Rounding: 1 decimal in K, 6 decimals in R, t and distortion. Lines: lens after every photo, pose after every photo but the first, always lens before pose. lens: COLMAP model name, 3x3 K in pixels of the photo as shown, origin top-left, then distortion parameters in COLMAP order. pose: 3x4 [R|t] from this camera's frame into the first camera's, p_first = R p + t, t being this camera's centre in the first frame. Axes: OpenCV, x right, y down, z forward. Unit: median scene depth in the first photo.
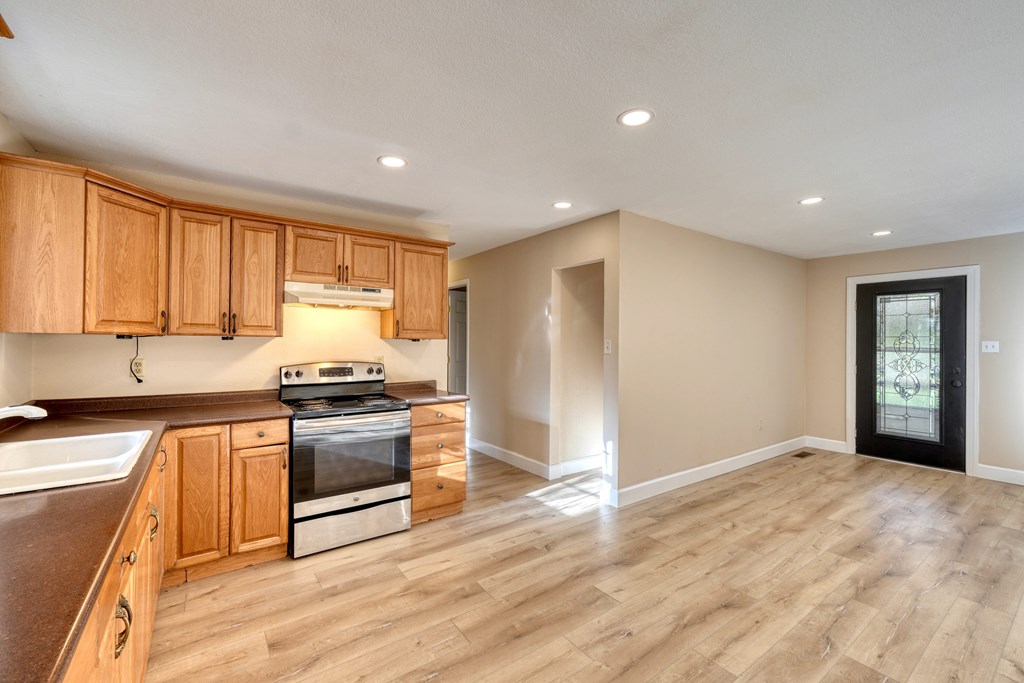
lens RADIAL K [[432.3, 0, 512.0], [0, 432.3, 341.5], [0, 0, 1]] dist [0.000134, 0.000950]
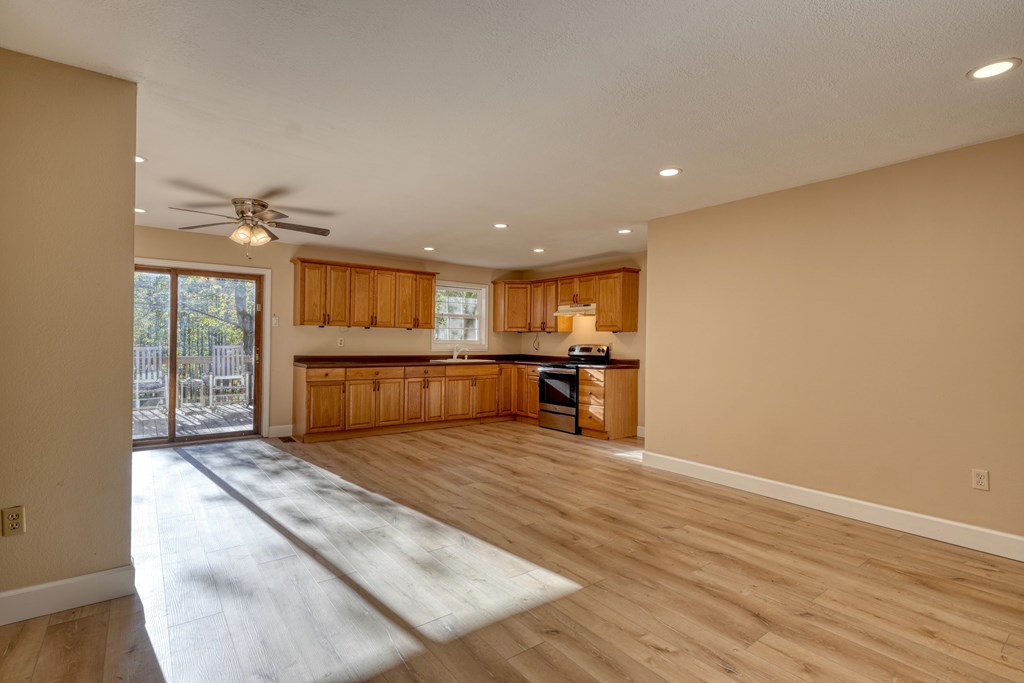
lens RADIAL K [[488.5, 0, 512.0], [0, 488.5, 341.5], [0, 0, 1]] dist [0.000460, 0.000206]
pose [[0.025586, -0.006165, -0.999654, 1.926431], [-0.008392, 0.999944, -0.006382, 0.057158], [0.999637, 0.008552, 0.025533, 0.704637]]
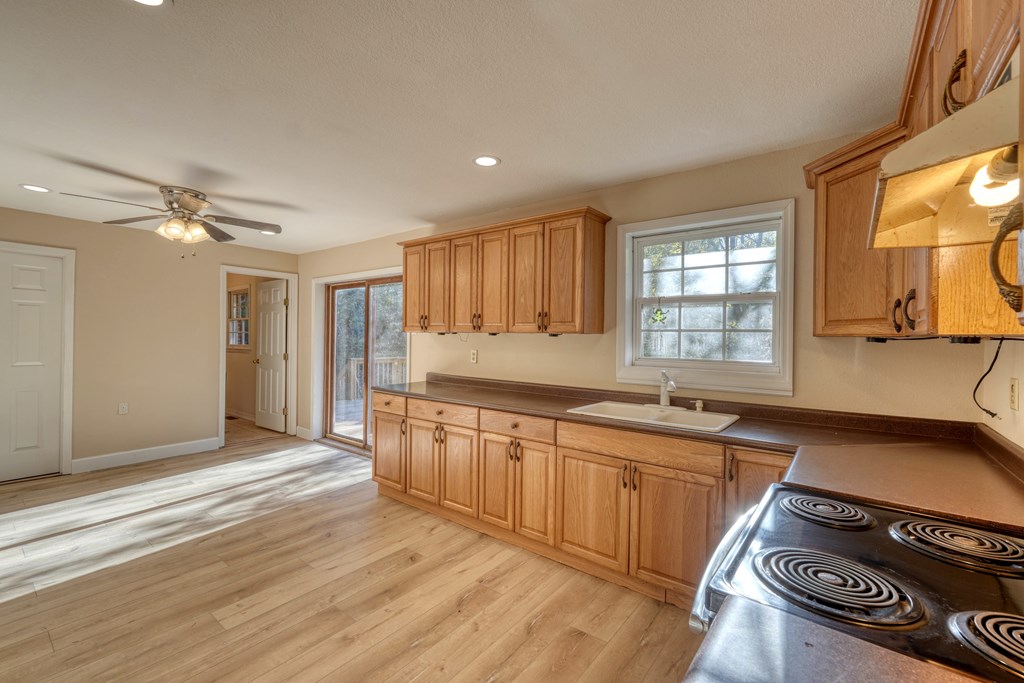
lens RADIAL K [[435.7, 0, 512.0], [0, 435.7, 341.5], [0, 0, 1]] dist [0.000578, 0.000270]
pose [[-0.958062, -0.014761, -0.286181, -0.053972], [-0.016747, 0.999850, 0.004493, -0.000194], [0.286072, 0.009097, -0.958165, 1.265328]]
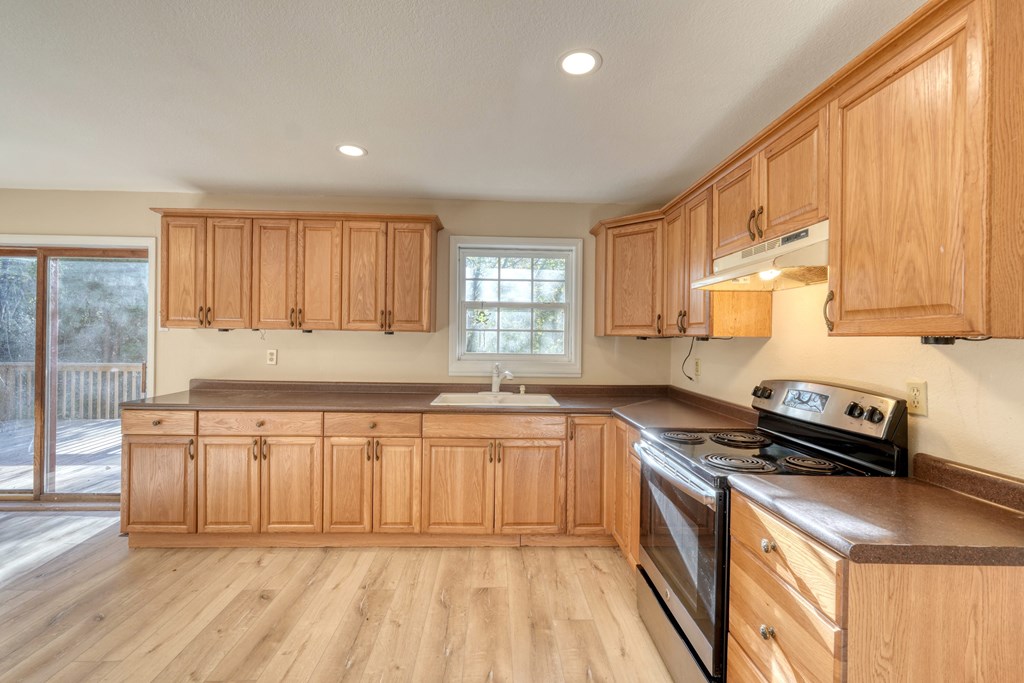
lens RADIAL K [[432.3, 0, 512.0], [0, 432.3, 341.5], [0, 0, 1]] dist [0.000134, 0.000950]
pose [[-0.550242, -0.006866, -0.834977, 0.275815], [-0.014457, 0.999895, 0.001304, 0.002181], [0.834880, 0.012789, -0.550284, 1.119187]]
